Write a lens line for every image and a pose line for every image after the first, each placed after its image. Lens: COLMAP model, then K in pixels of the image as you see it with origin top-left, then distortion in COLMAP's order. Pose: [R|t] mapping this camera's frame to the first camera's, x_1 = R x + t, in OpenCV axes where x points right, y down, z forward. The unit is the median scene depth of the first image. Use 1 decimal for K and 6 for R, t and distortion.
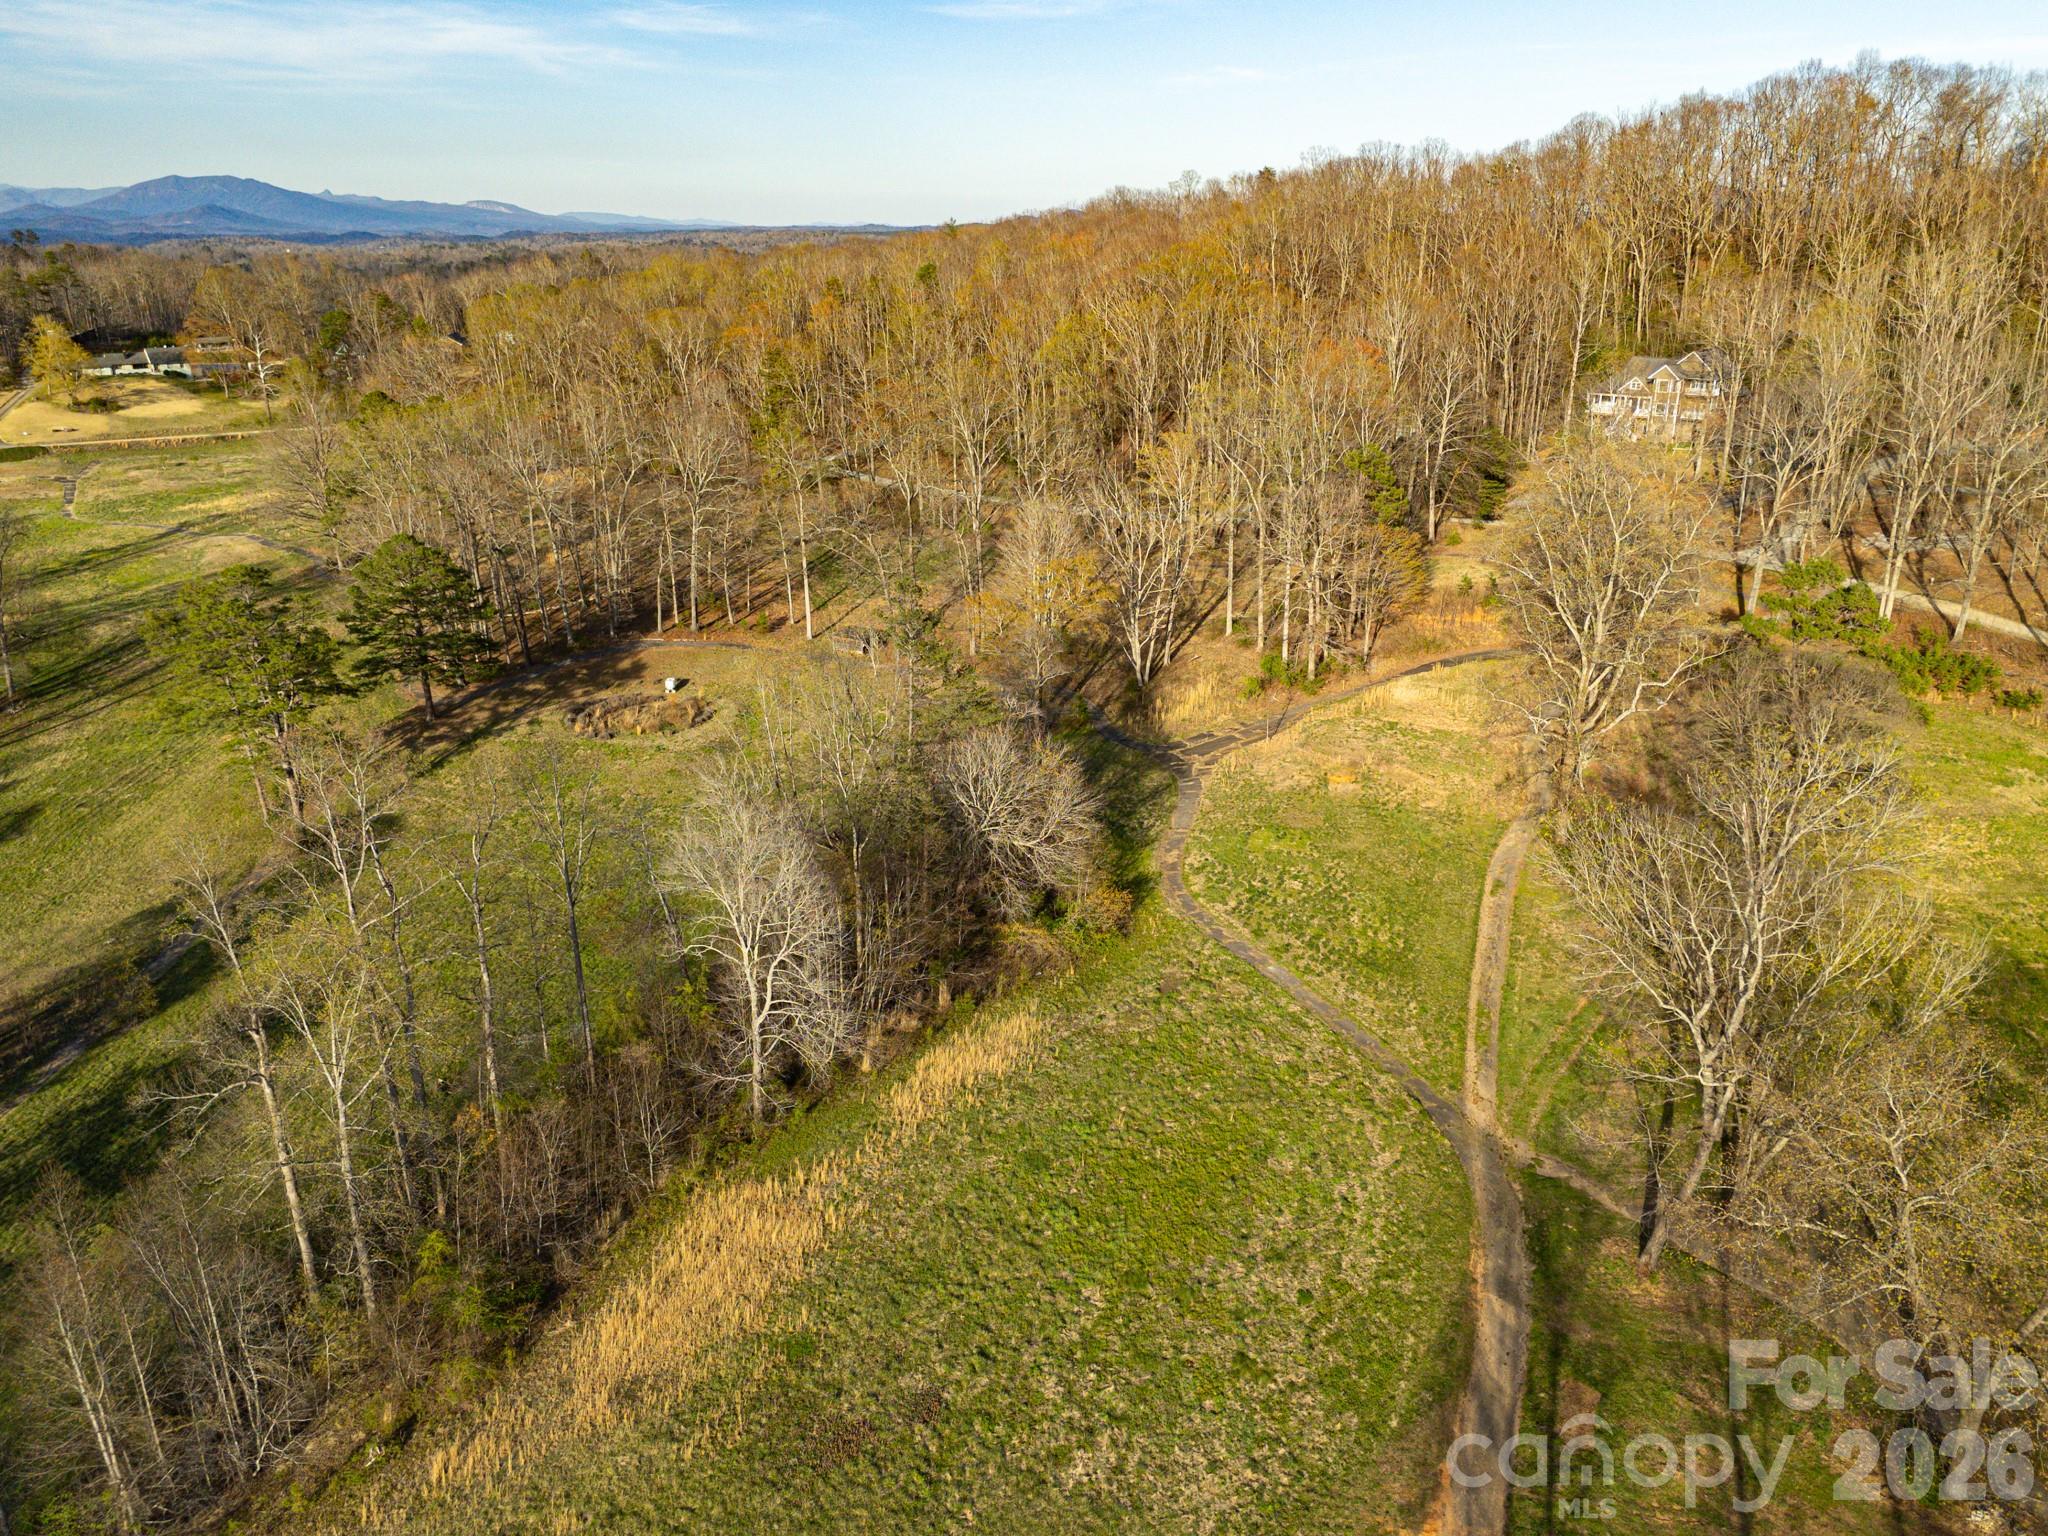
lens RADIAL K [[1484.6, 0, 1038.6], [0, 1484.6, 762.8], [0, 0, 1]] dist [0.067605, -0.071380]
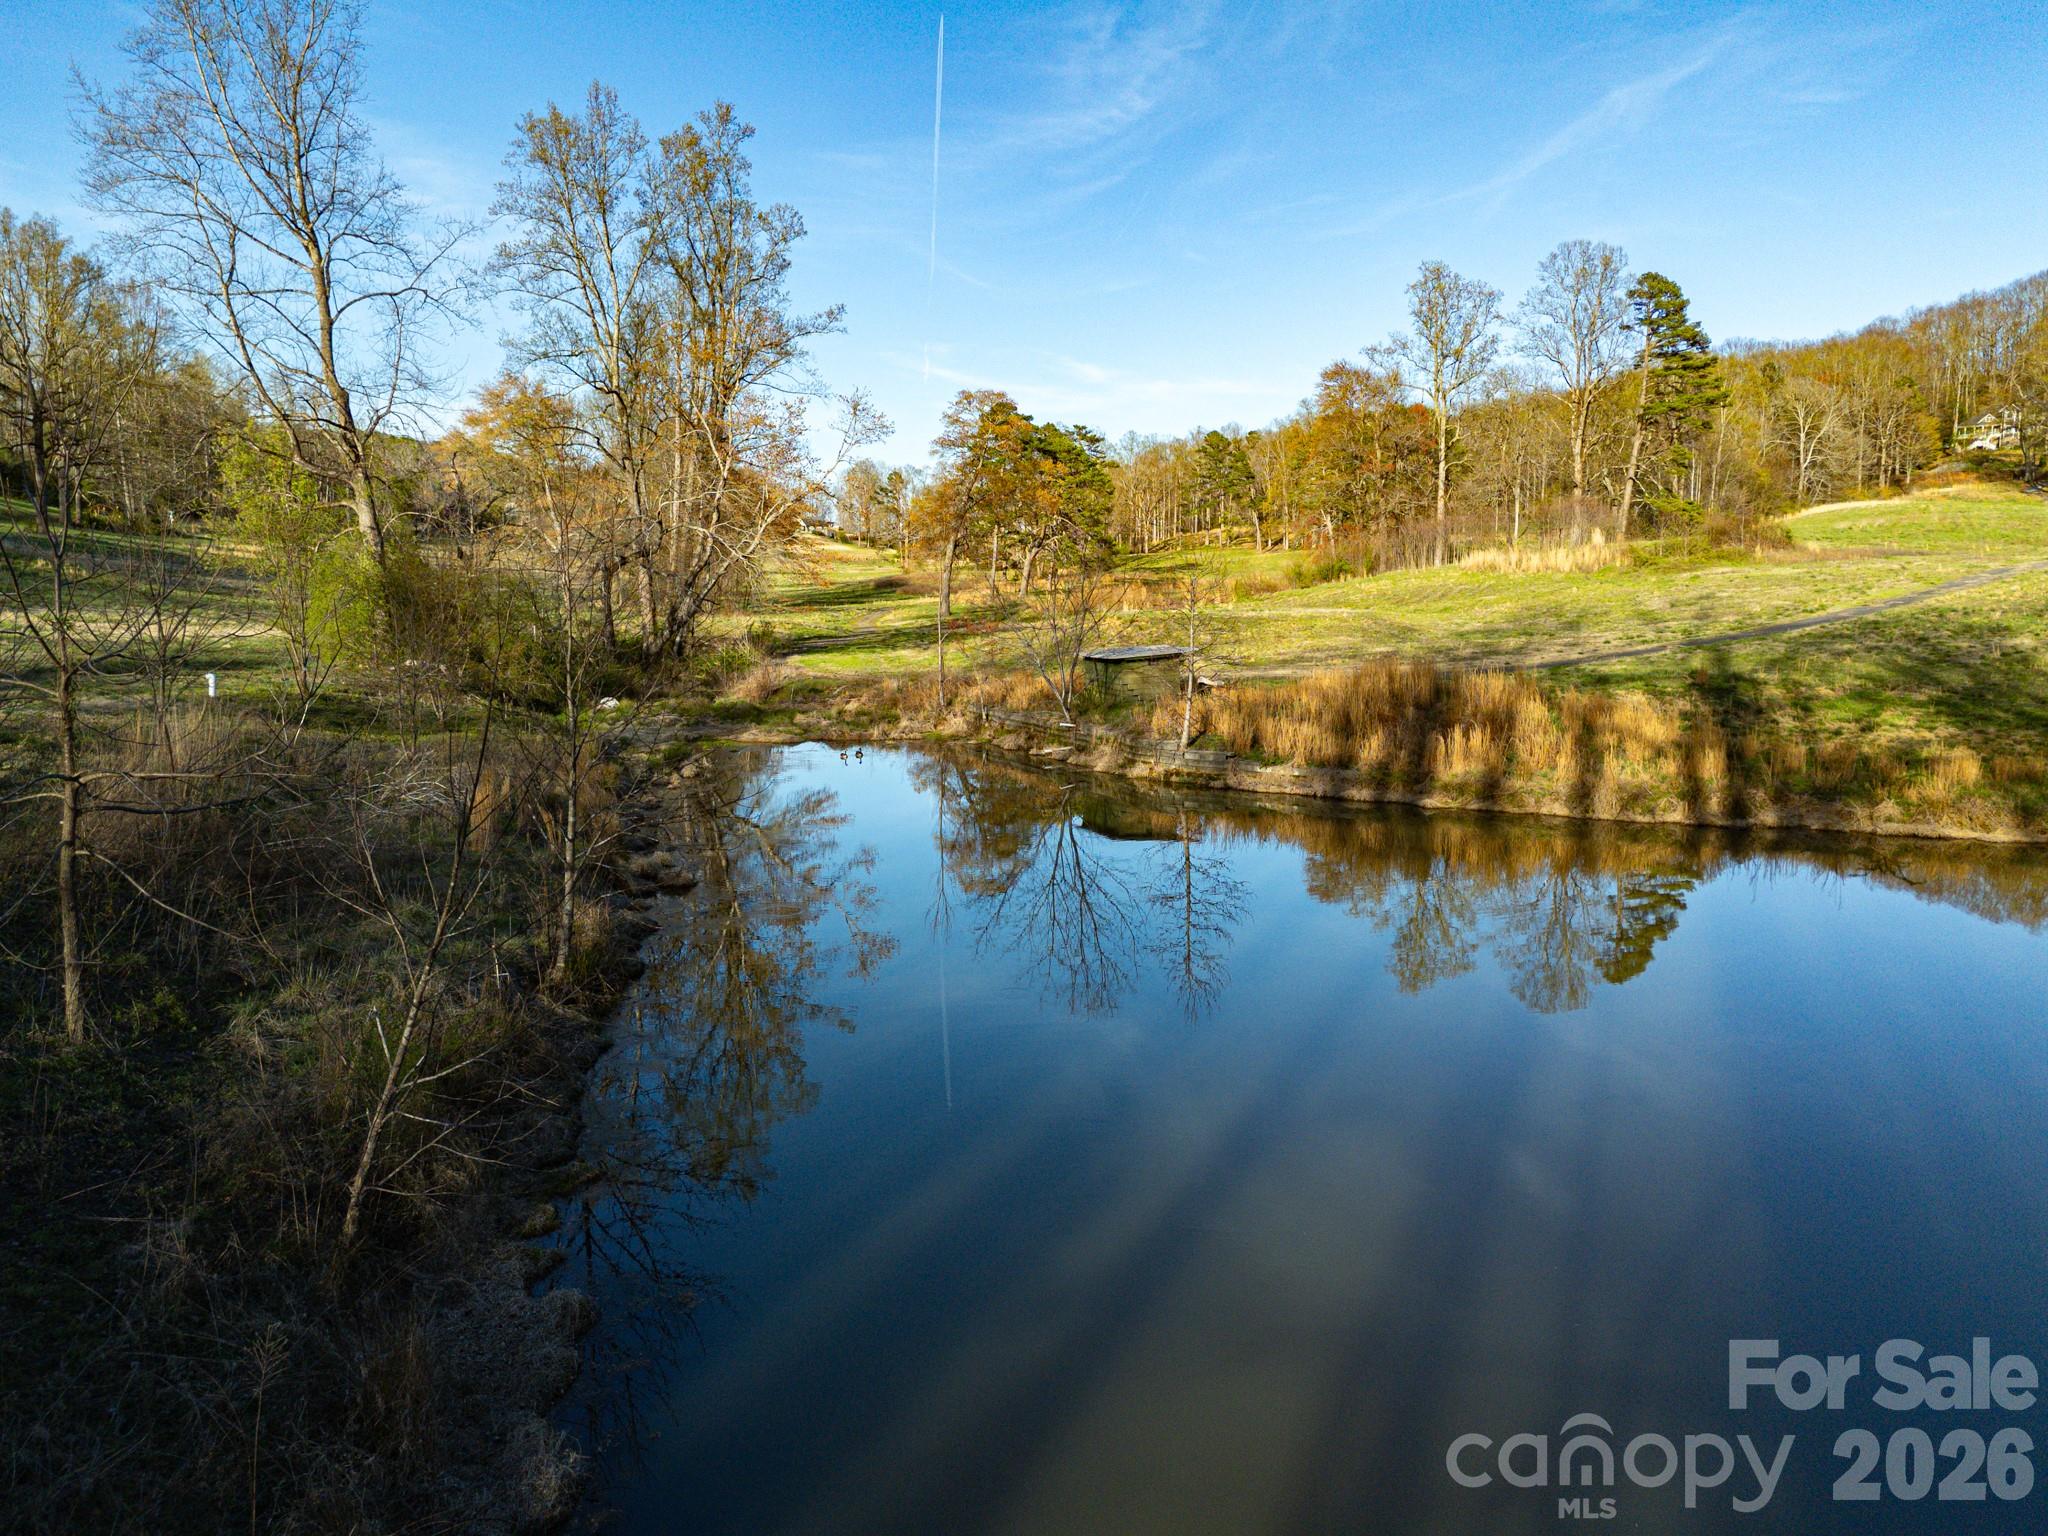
lens RADIAL K [[1484.6, 0, 1024.3], [0, 1484.6, 778.4], [0, 0, 1]] dist [0.067605, -0.071380]
pose [[0.997928, 0.014942, -0.062580, -0.648266], [-0.028569, 0.974416, -0.222929, 0.627285], [0.057648, 0.224255, 0.972824, -0.697908]]
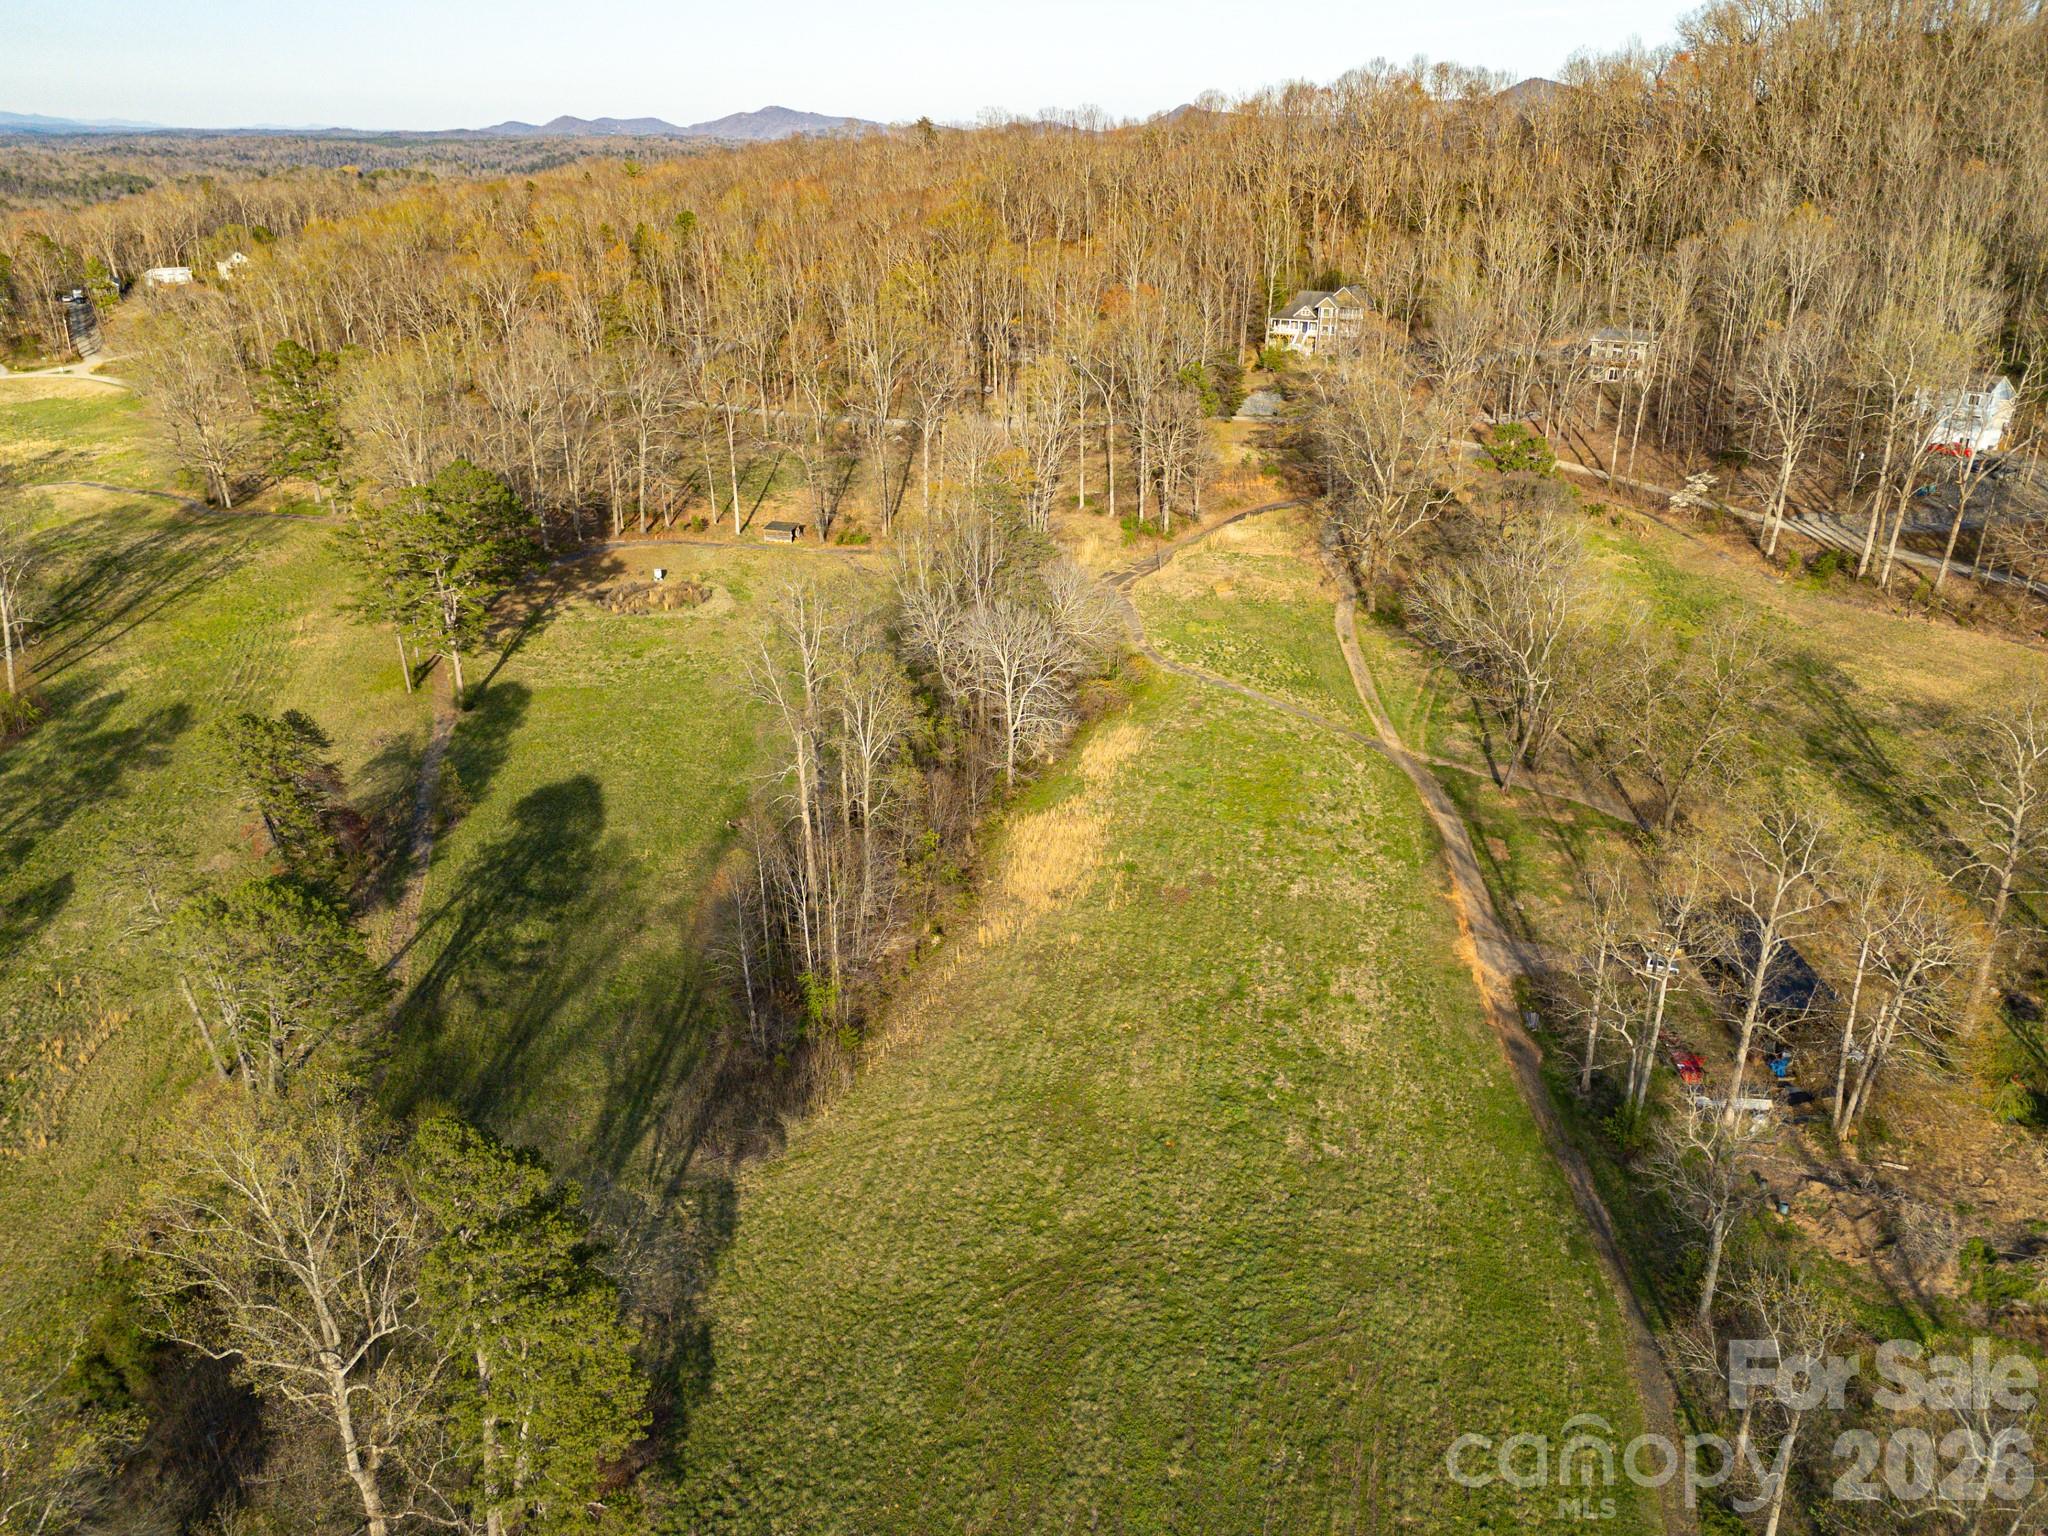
lens RADIAL K [[1484.6, 0, 1023.0], [0, 1484.6, 755.0], [0, 0, 1]] dist [0.067605, -0.071380]
pose [[0.955242, -0.105409, 0.276408, -0.308048], [0.092021, 0.993887, 0.061003, 0.049152], [-0.281149, -0.032837, 0.959102, -0.287228]]
